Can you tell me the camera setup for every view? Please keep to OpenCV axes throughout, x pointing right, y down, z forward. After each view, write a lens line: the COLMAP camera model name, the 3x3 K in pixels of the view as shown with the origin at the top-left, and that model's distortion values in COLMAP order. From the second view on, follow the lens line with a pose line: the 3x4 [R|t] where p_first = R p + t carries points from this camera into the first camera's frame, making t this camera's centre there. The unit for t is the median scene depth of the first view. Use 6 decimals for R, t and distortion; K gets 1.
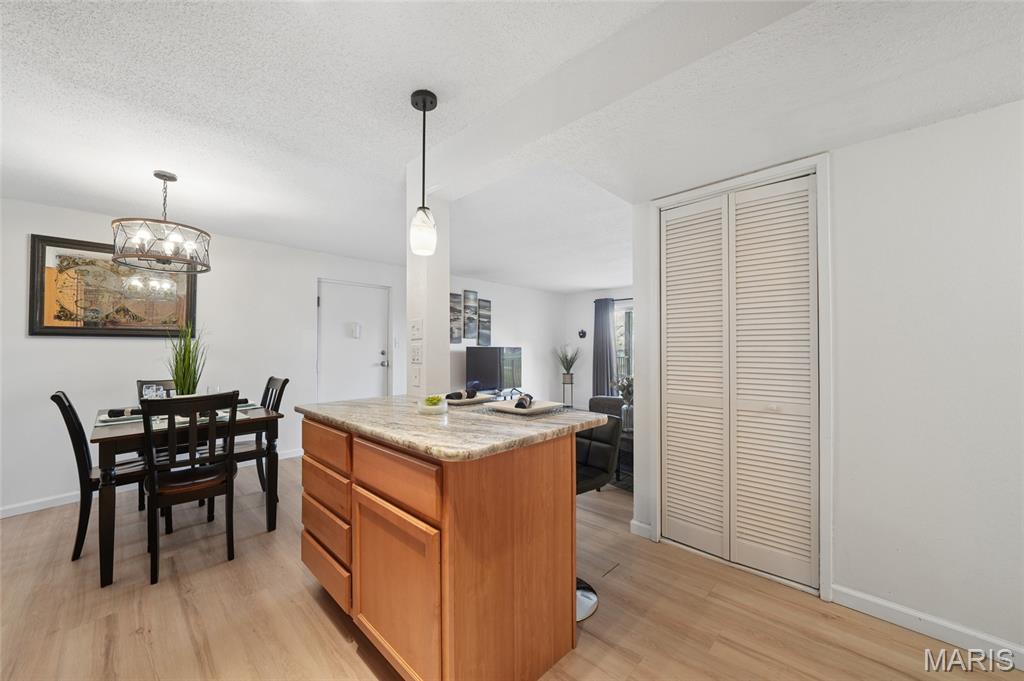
lens RADIAL K [[385.0, 0, 511.1], [0, 385.0, 348.7], [0, 0, 1]] dist [-0.013915, -0.000086]
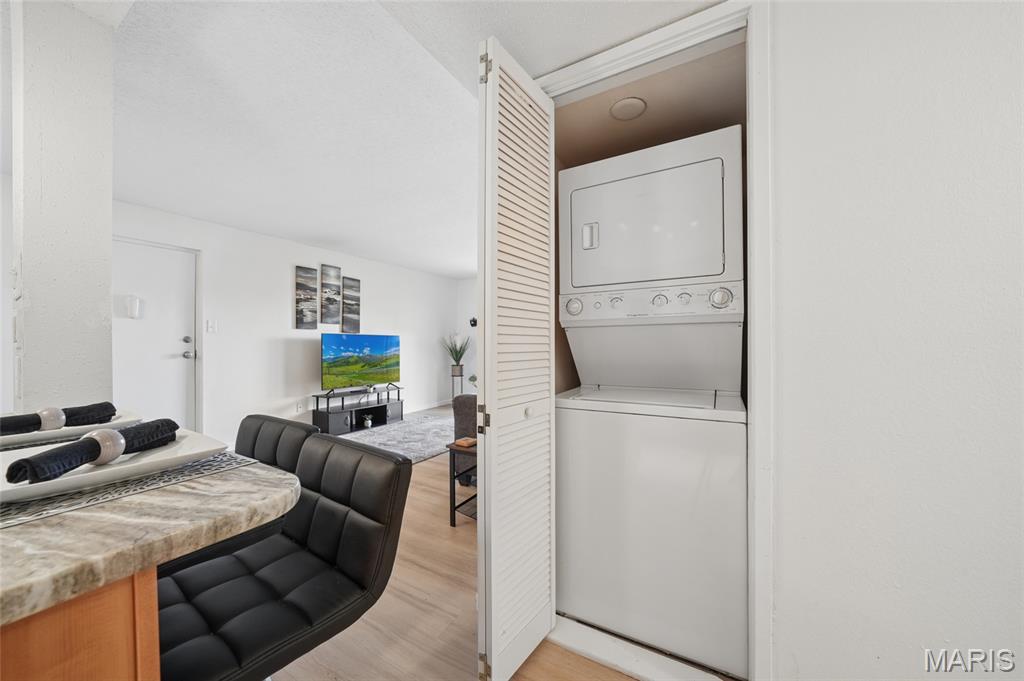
lens RADIAL K [[360.1, 0, 520.1], [0, 360.1, 343.3], [0, 0, 1]] dist [-0.016259, -0.000137]
pose [[0.966511, 0.001823, 0.256620, 0.089918], [-0.003034, 0.999986, 0.004321, 0.010692], [-0.256609, -0.004954, 0.966503, 0.160950]]
